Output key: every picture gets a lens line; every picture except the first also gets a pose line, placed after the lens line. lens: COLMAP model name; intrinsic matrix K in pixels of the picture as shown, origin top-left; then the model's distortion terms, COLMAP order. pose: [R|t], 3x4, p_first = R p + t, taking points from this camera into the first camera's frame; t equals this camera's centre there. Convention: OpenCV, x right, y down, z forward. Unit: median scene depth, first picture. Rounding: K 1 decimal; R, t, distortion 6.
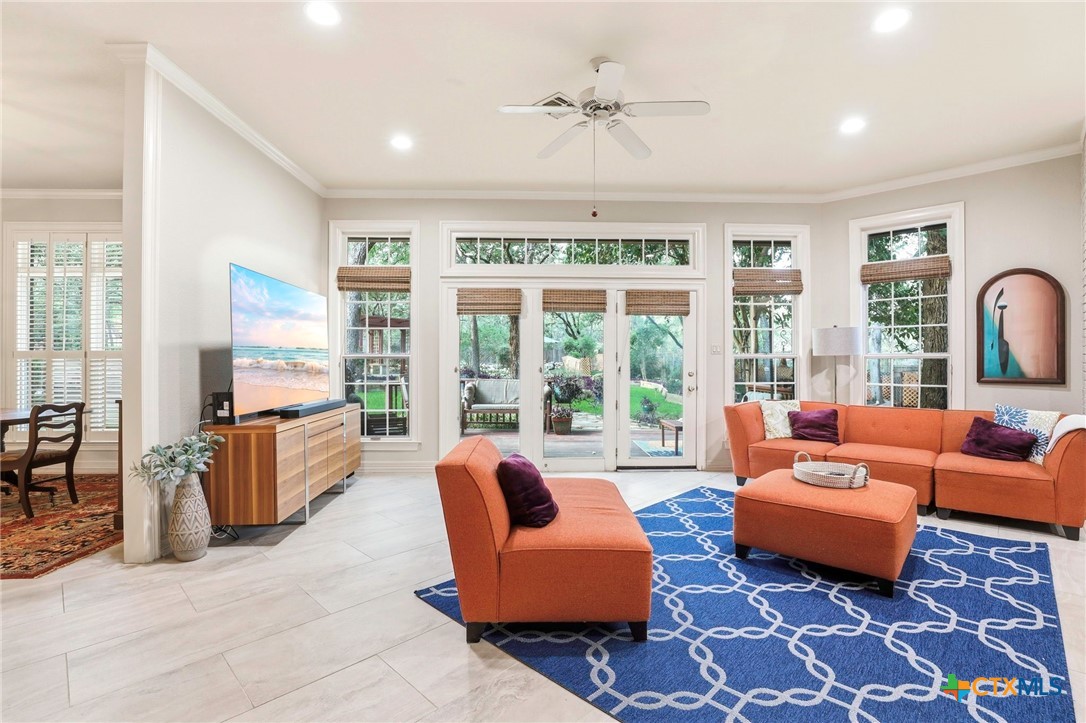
lens RADIAL K [[493.1, 0, 551.6], [0, 493.1, 361.6], [0, 0, 1]] dist [-0.035175, 0.000545]
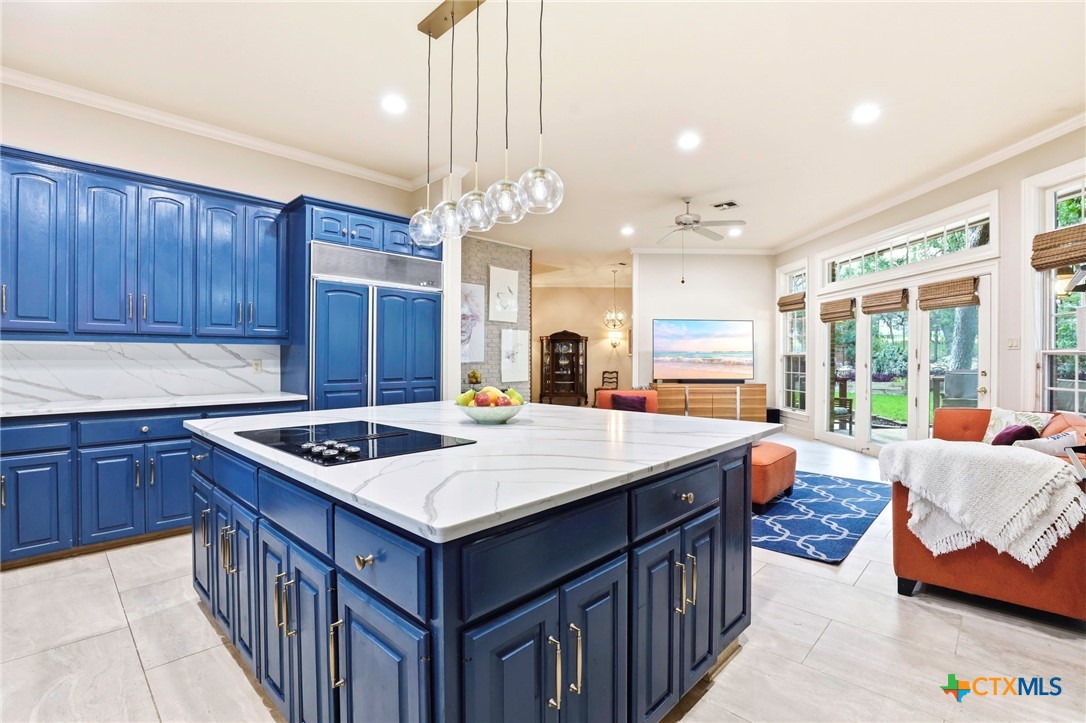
lens RADIAL K [[493.1, 0, 551.6], [0, 493.1, 361.6], [0, 0, 1]] dist [-0.035175, 0.000545]
pose [[0.014454, 0.009026, -0.999855, 1.108466], [0.006720, 0.999936, 0.009123, -0.007856], [0.999873, -0.006851, 0.014393, 0.246405]]
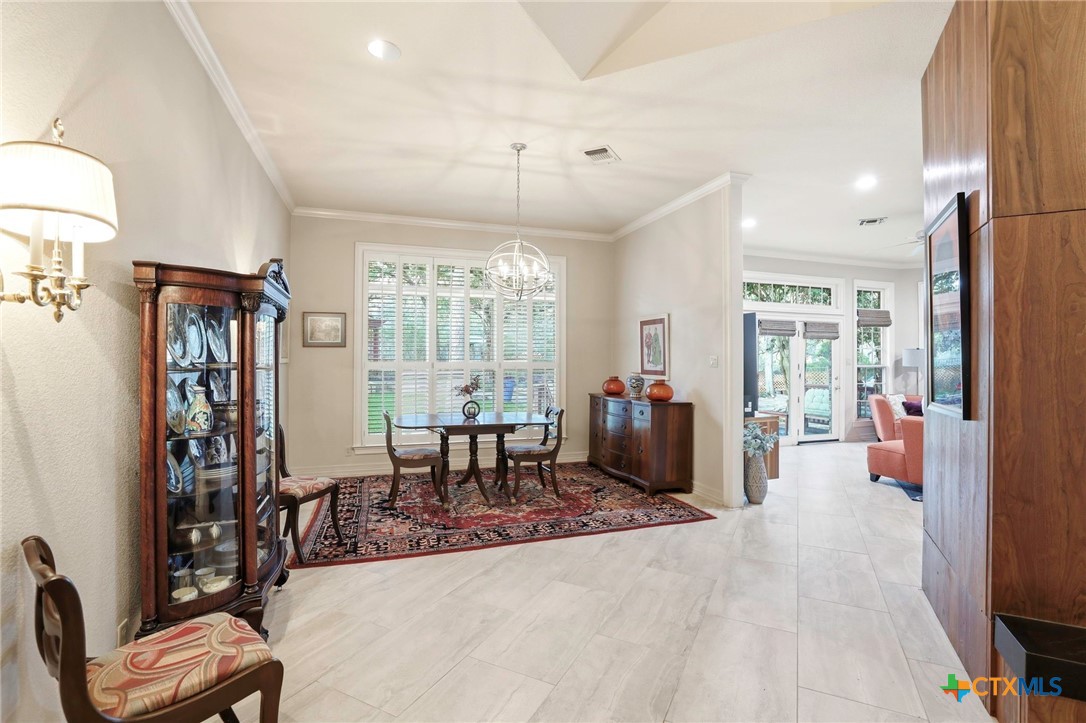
lens RADIAL K [[493.1, 0, 551.6], [0, 493.1, 361.6], [0, 0, 1]] dist [-0.035175, 0.000545]
pose [[0.952484, 0.005154, 0.304546, -1.011443], [-0.006819, 0.999967, 0.004403, -0.026696], [-0.304514, -0.006270, 0.952487, -0.156148]]
